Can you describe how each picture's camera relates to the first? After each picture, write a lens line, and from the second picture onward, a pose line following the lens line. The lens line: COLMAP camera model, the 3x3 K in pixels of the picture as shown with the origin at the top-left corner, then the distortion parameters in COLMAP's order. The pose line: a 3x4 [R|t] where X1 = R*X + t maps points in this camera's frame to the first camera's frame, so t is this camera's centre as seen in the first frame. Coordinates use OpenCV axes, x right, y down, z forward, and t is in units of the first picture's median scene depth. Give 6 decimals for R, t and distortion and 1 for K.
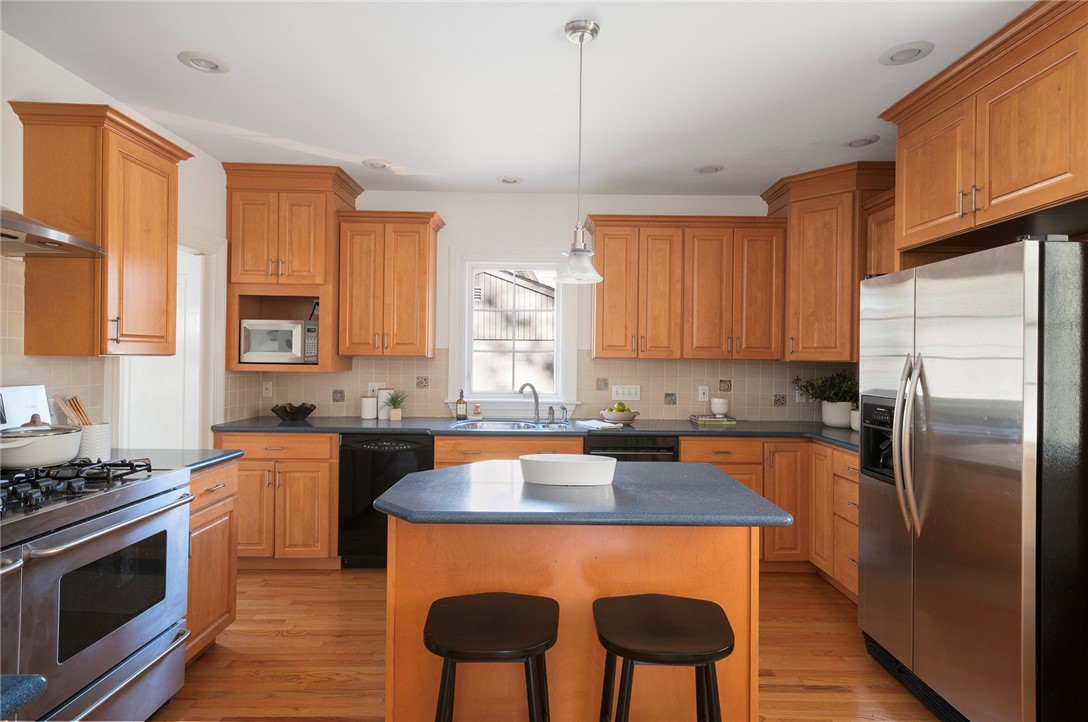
lens RADIAL K [[571.0, 0, 547.5], [0, 571.0, 358.5], [0, 0, 1]] dist [0.004884, -0.000911]
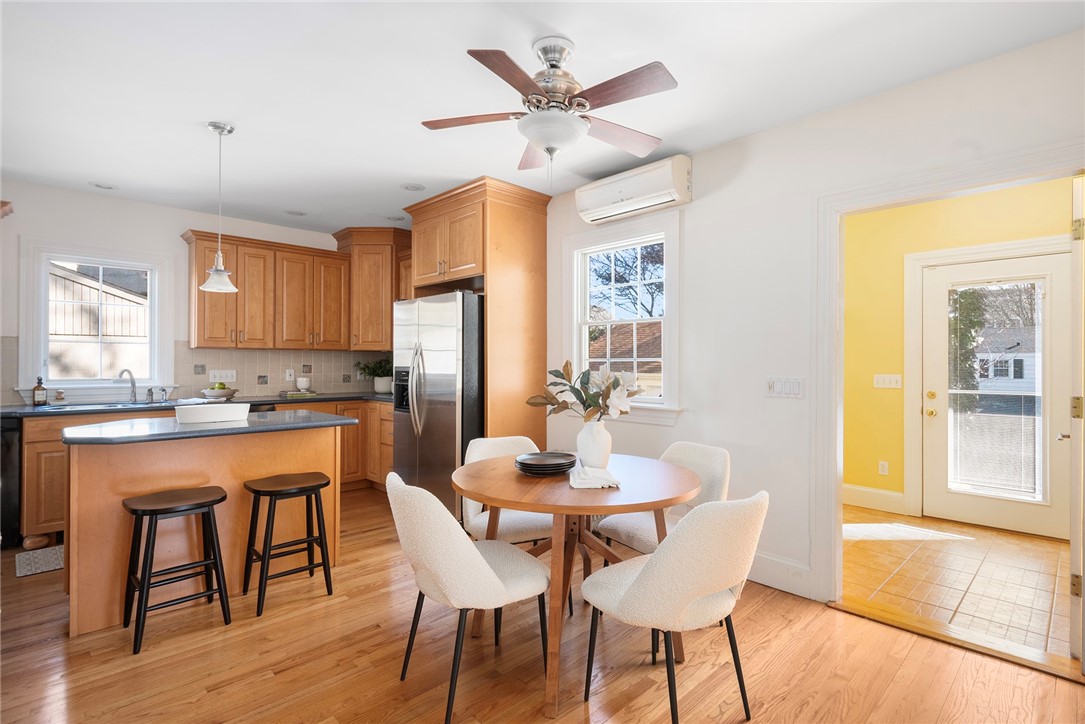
lens RADIAL K [[531.2, 0, 562.7], [0, 531.2, 358.5], [0, 0, 1]] dist [-0.001973, -0.000969]
pose [[0.710090, -0.002860, 0.704105, -0.164295], [0.005501, 0.999984, -0.001486, 0.030406], [-0.704089, 0.004928, 0.710095, -0.369555]]
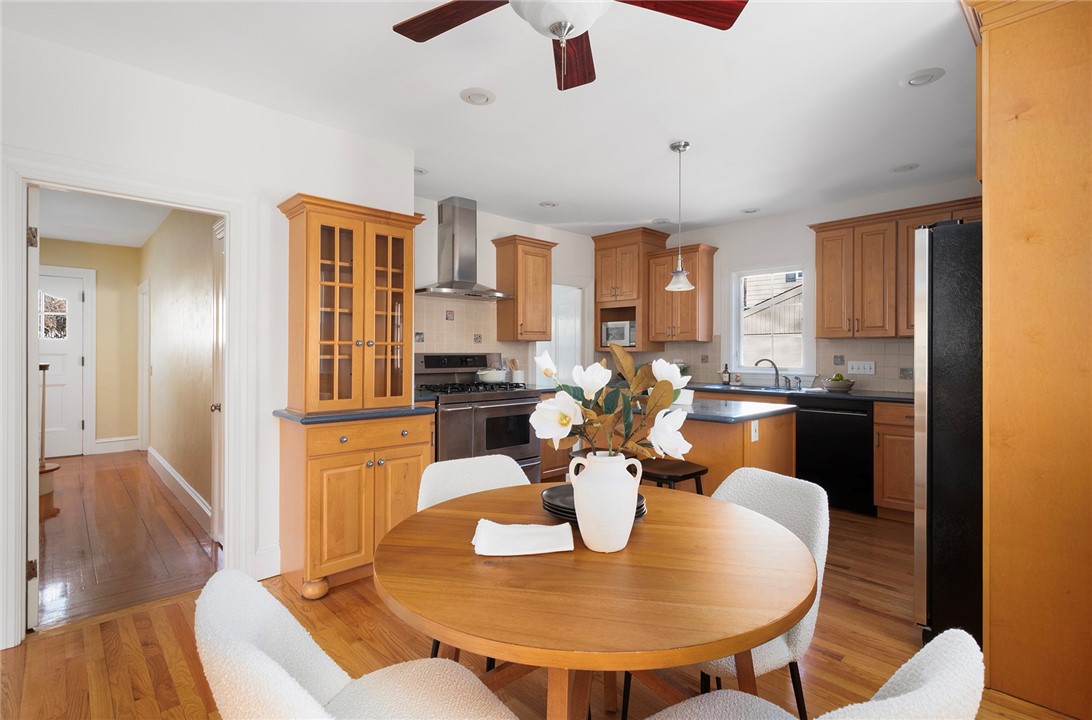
lens RADIAL K [[513.6, 0, 549.8], [0, 513.6, 352.4], [0, 0, 1]] dist [-0.000067, -0.000017]
pose [[0.680811, -0.010318, -0.732386, 0.520638], [0.004489, 0.999941, -0.009915, 0.039999], [0.732445, 0.003463, 0.680817, -0.202651]]
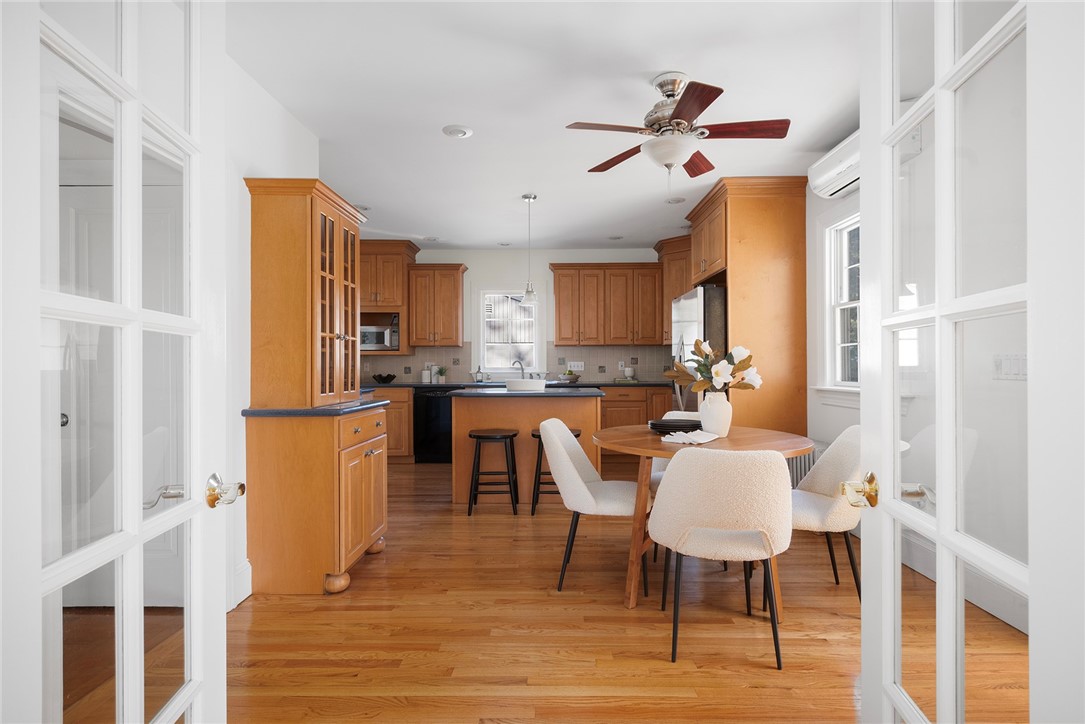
lens RADIAL K [[545.3, 0, 542.7], [0, 545.3, 366.4], [0, 0, 1]] dist [0.002285, -0.000077]
pose [[0.999498, -0.013983, -0.028432, 0.093487], [0.013976, 0.999902, -0.000457, 0.065932], [0.028436, 0.000060, 0.999596, -0.682223]]
